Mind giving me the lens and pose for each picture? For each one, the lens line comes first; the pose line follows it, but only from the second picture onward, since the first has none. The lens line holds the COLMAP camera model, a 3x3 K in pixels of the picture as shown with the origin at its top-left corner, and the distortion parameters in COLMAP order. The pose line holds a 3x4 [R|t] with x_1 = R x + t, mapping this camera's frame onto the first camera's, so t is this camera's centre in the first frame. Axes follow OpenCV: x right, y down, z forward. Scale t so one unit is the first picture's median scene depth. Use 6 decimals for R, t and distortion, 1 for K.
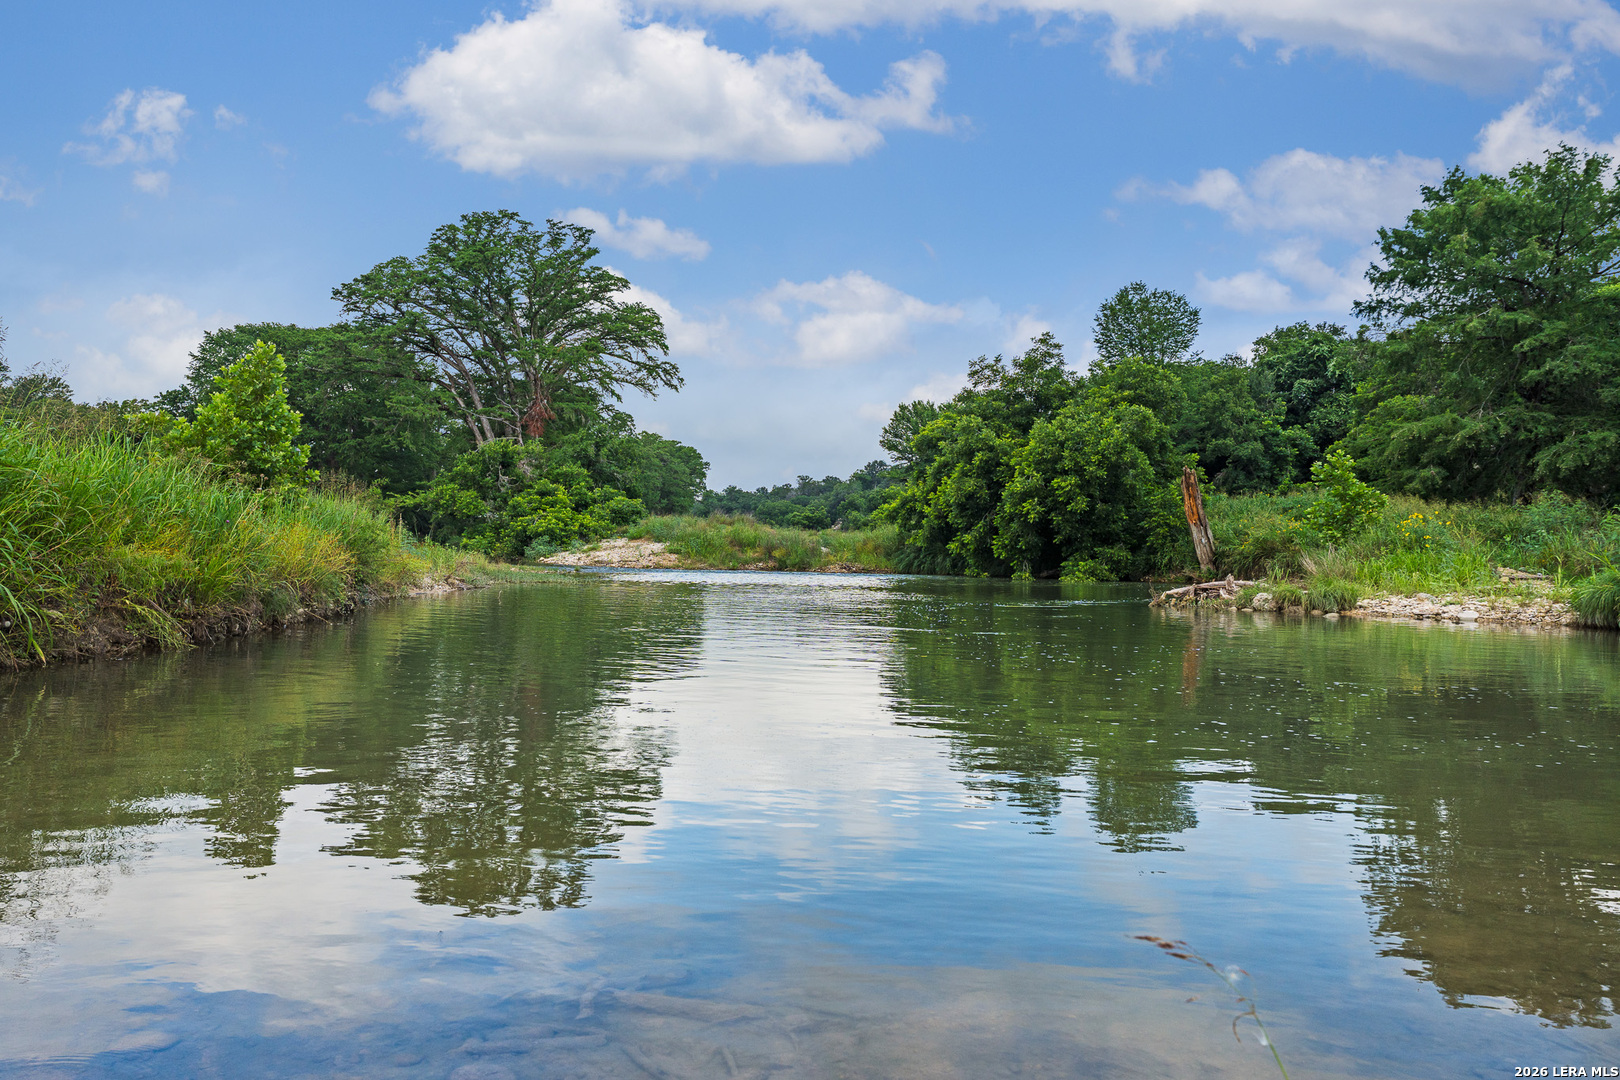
lens RADIAL K [[1162.8, 0, 796.0], [0, 1162.8, 543.1], [0, 0, 1]] dist [0.011529, 0.010388]
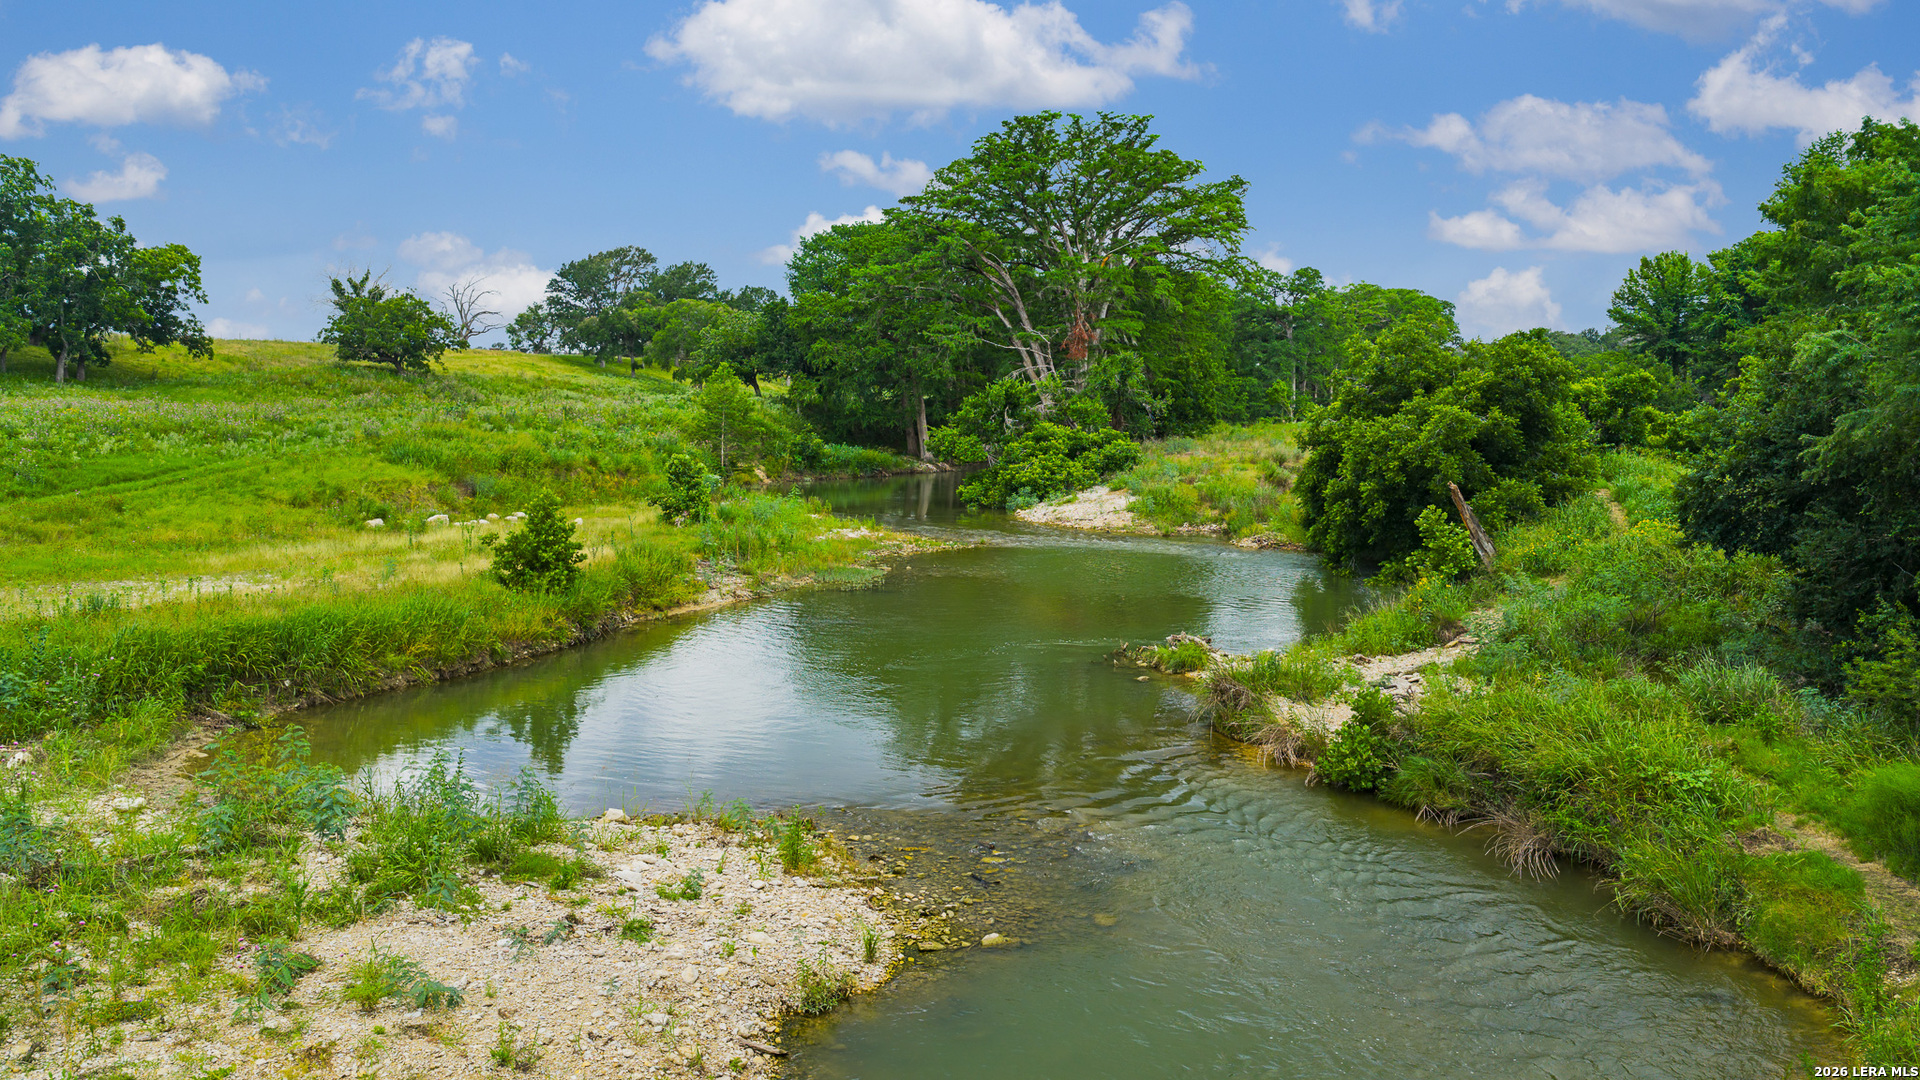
lens RADIAL K [[1588.8, 0, 970.5], [0, 1588.8, 545.9], [0, 0, 1]] dist [0.019333, -0.032367]
pose [[0.905108, 0.031715, -0.423998, 0.355375], [0.009588, 0.995438, 0.094925, -0.095100], [0.425074, -0.089982, 0.900675, -0.278103]]
